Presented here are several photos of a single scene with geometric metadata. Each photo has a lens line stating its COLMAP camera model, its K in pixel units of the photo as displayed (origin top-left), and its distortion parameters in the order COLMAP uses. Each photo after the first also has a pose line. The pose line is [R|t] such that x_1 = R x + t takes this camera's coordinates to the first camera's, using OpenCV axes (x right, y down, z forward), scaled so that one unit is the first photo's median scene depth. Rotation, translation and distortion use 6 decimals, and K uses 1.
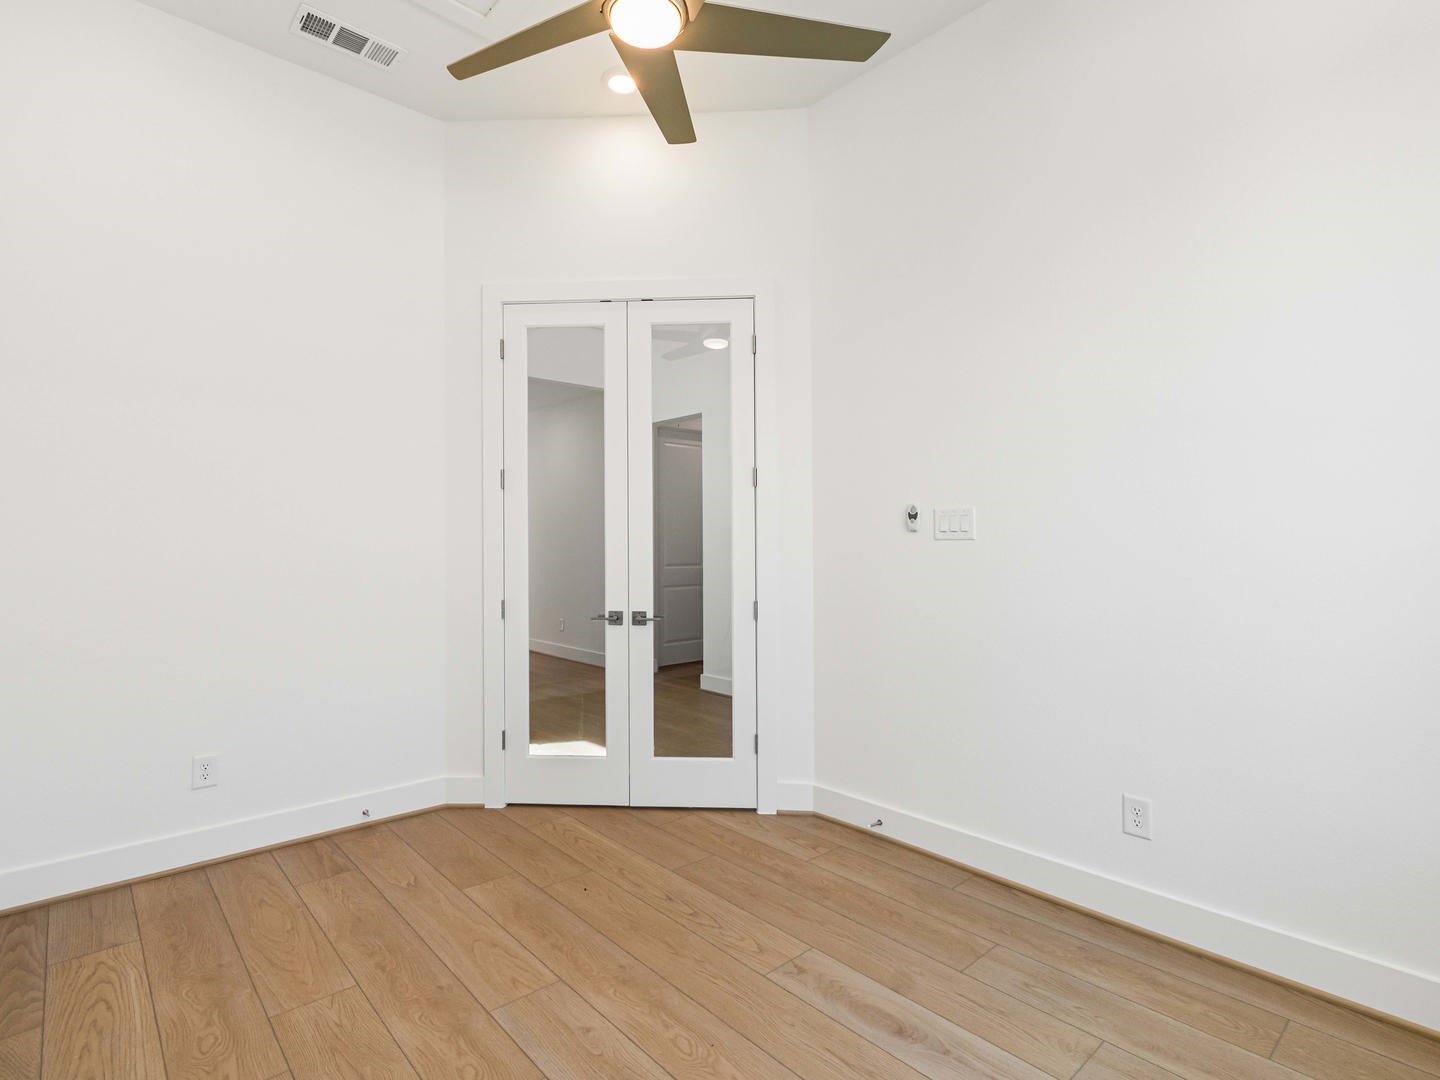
lens RADIAL K [[730.9, 0, 717.5], [0, 730.9, 537.7], [0, 0, 1]] dist [0.002752, -0.002870]
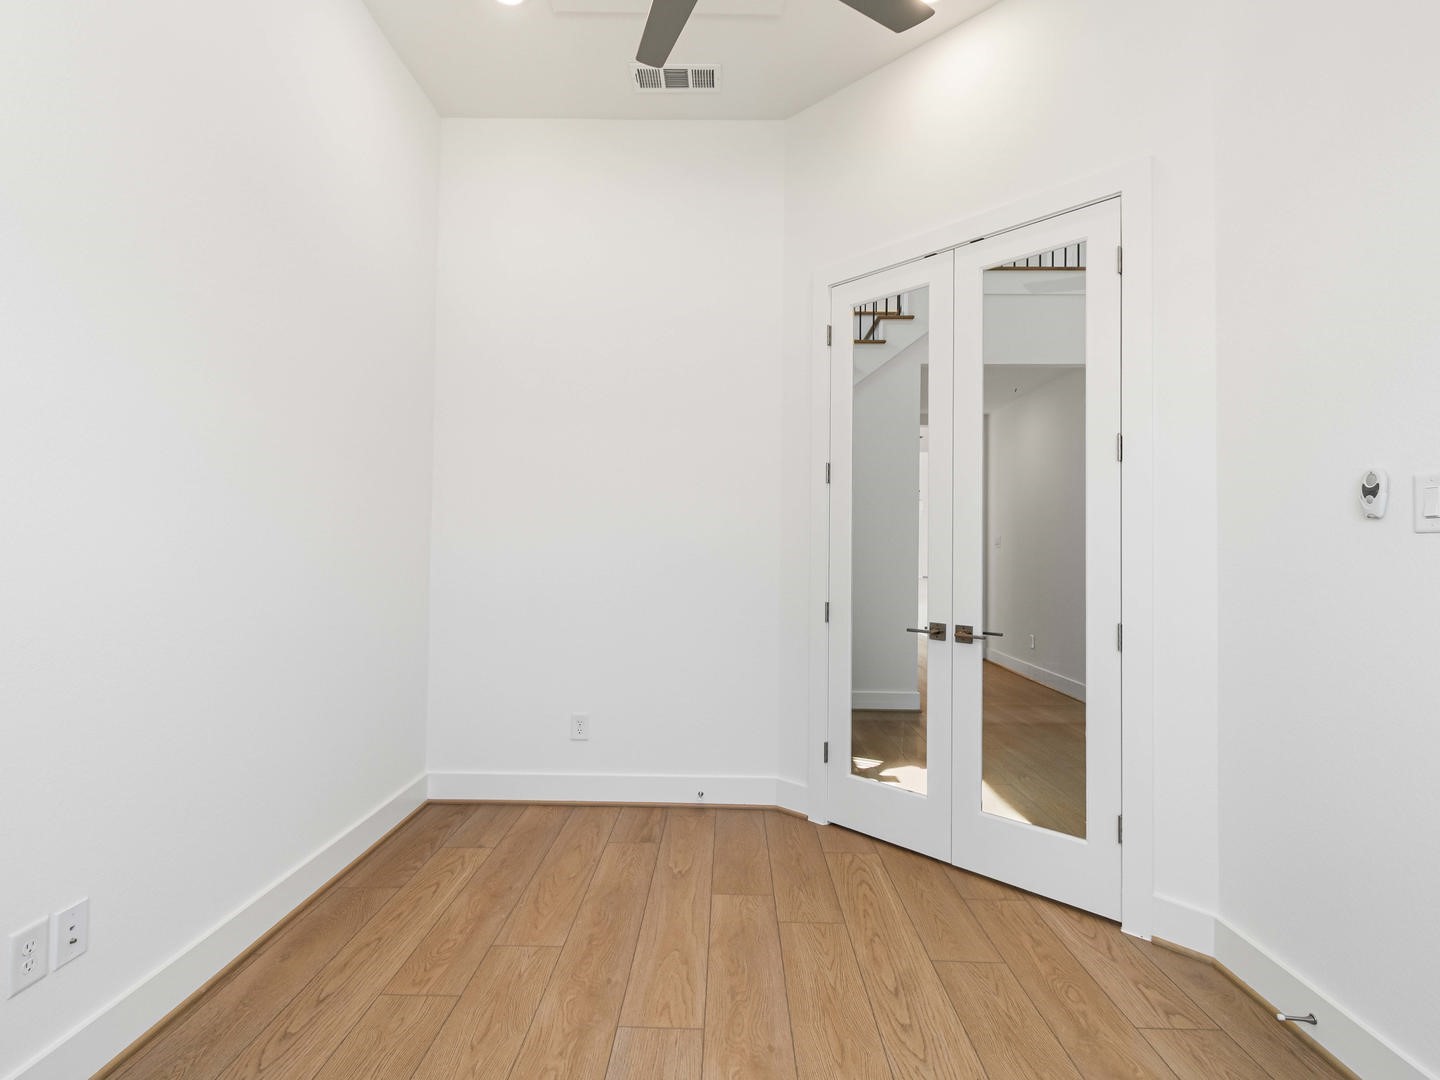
lens RADIAL K [[730.9, 0, 717.5], [0, 730.9, 537.7], [0, 0, 1]] dist [0.002752, -0.002870]
pose [[0.729309, -0.002271, -0.684181, 0.278551], [-0.005455, 0.999943, -0.009134, 0.013441], [0.684163, 0.010394, 0.729255, 0.249780]]
